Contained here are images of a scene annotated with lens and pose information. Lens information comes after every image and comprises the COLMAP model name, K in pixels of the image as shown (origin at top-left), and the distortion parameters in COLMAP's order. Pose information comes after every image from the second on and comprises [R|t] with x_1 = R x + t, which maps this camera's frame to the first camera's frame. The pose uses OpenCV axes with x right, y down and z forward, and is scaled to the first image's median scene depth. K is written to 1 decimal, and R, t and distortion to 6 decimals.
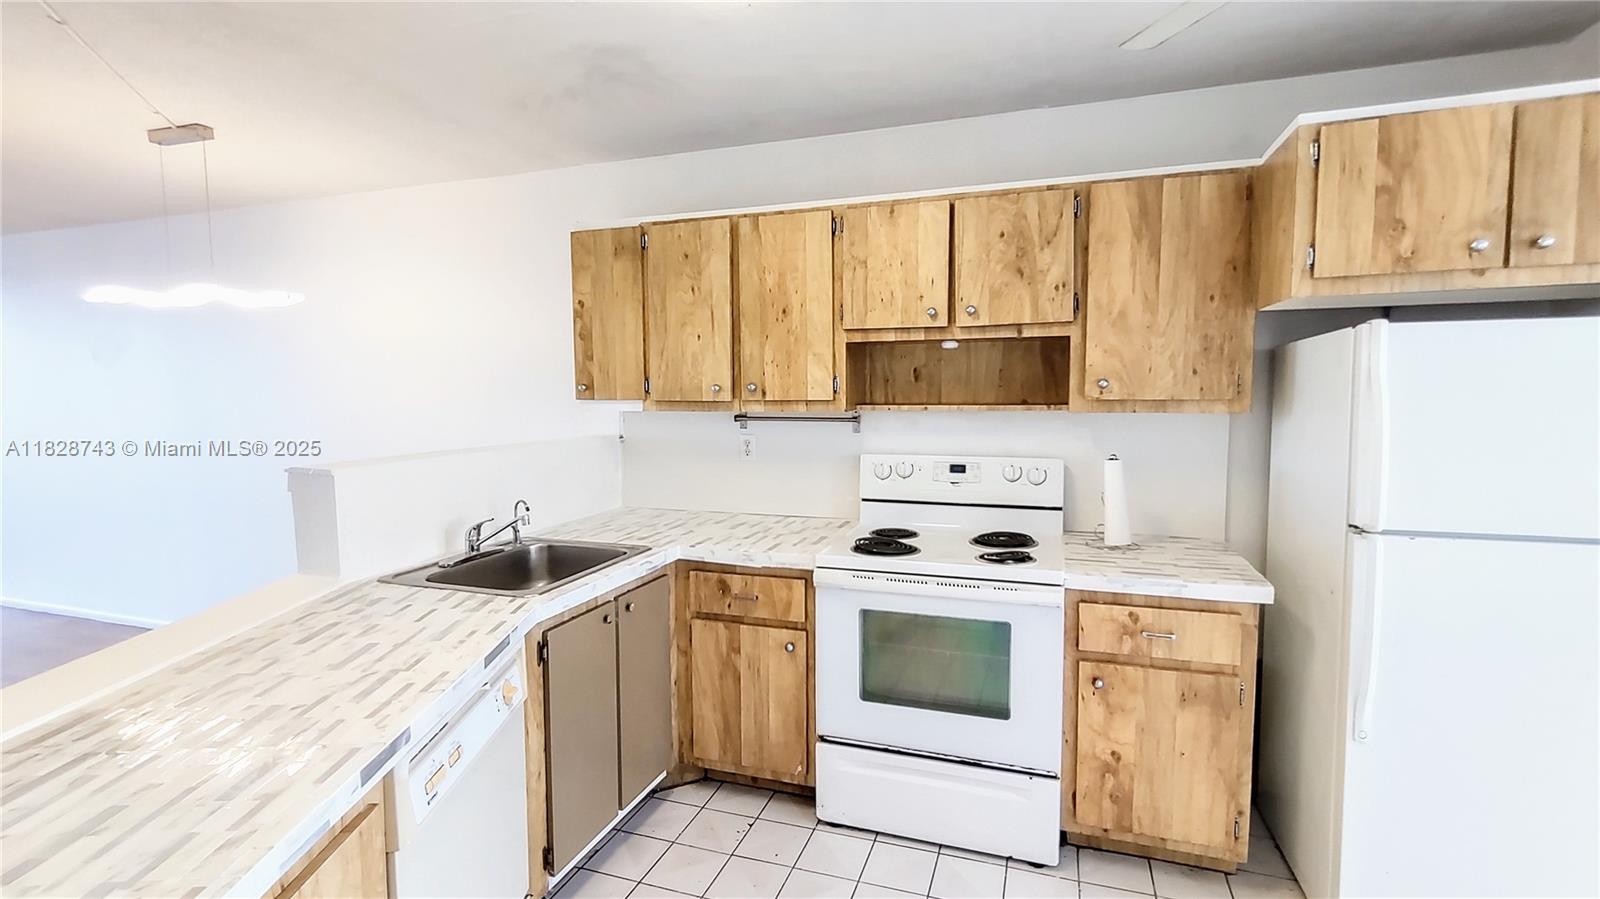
lens RADIAL K [[734.9, 0, 798.3], [0, 734.9, 447.5], [0, 0, 1]] dist [0.001109, 0.001175]
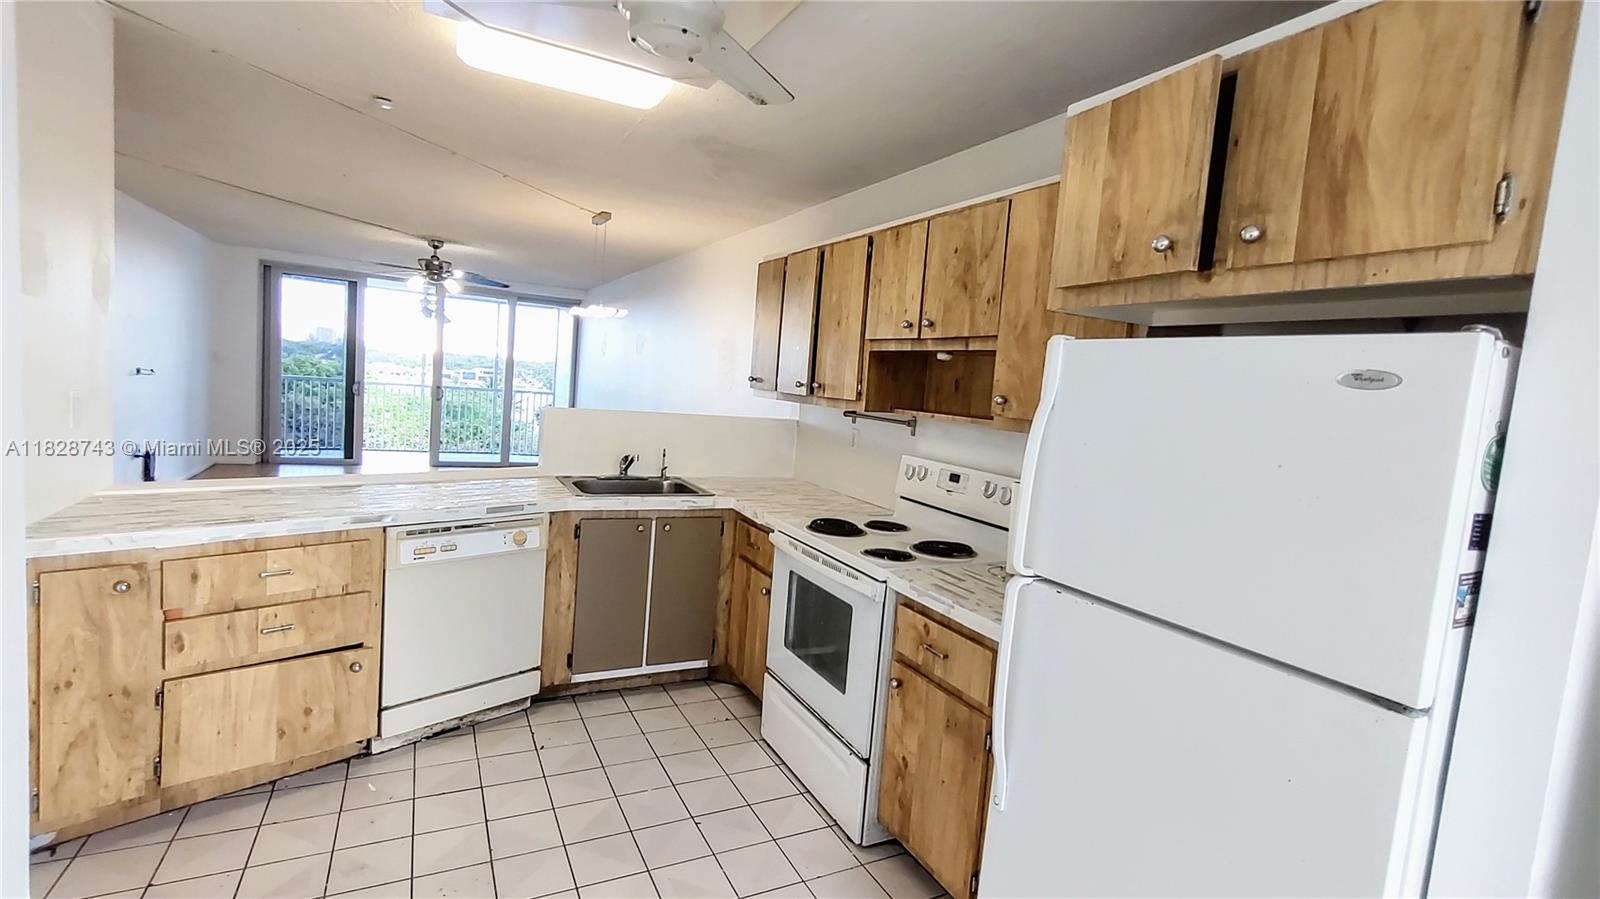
lens RADIAL K [[734.9, 0, 806.4], [0, 734.9, 449.7], [0, 0, 1]] dist [0.001109, 0.001175]
pose [[0.719402, 0.126457, -0.682986, 0.873747], [-0.138718, 0.989636, 0.037120, -0.022467], [0.680602, 0.068038, 0.729488, 0.125625]]
